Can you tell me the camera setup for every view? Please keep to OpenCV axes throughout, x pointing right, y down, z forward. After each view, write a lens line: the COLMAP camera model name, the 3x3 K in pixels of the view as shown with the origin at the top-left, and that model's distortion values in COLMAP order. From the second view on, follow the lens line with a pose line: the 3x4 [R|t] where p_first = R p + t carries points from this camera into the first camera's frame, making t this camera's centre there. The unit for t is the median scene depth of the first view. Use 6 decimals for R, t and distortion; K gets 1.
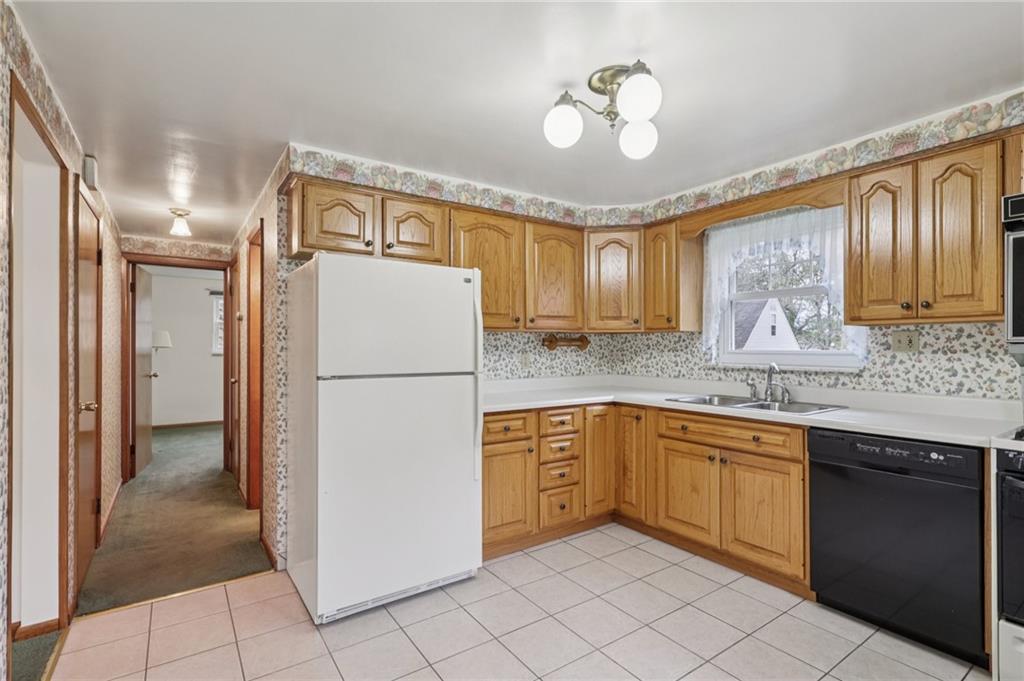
lens RADIAL K [[478.1, 0, 465.6], [0, 478.1, 343.9], [0, 0, 1]] dist [0.011719, -0.000438]
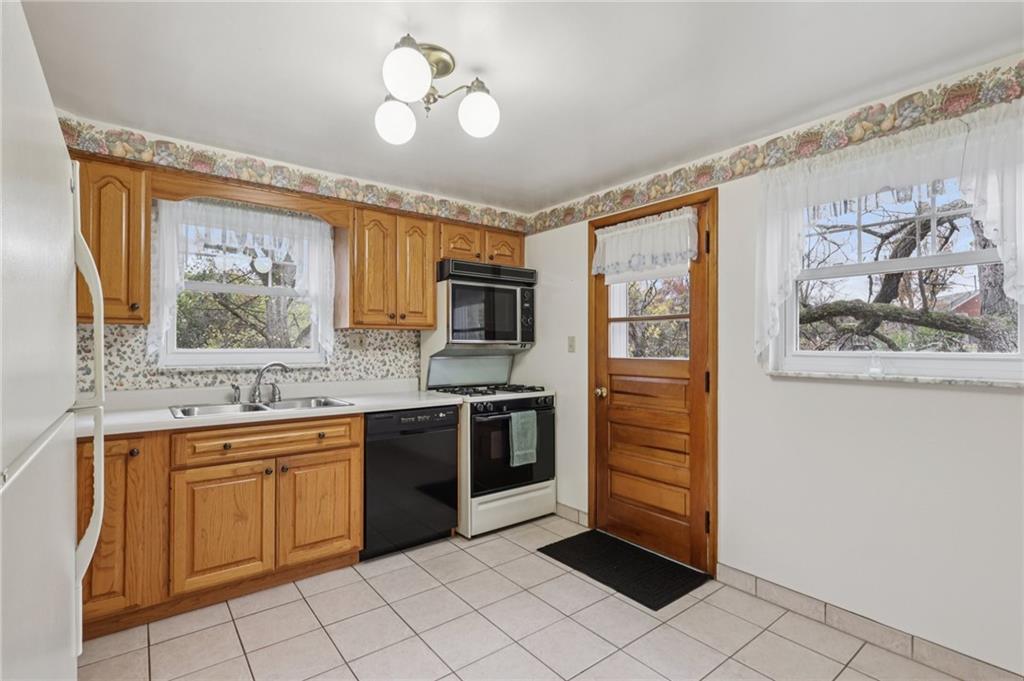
lens RADIAL K [[478.1, 0, 509.0], [0, 478.1, 345.6], [0, 0, 1]] dist [0.011719, -0.000438]
pose [[-0.096780, 0.001754, 0.995304, -0.407551], [-0.005114, 0.999984, -0.002260, 0.006573], [-0.995293, -0.005308, -0.096769, 0.646633]]
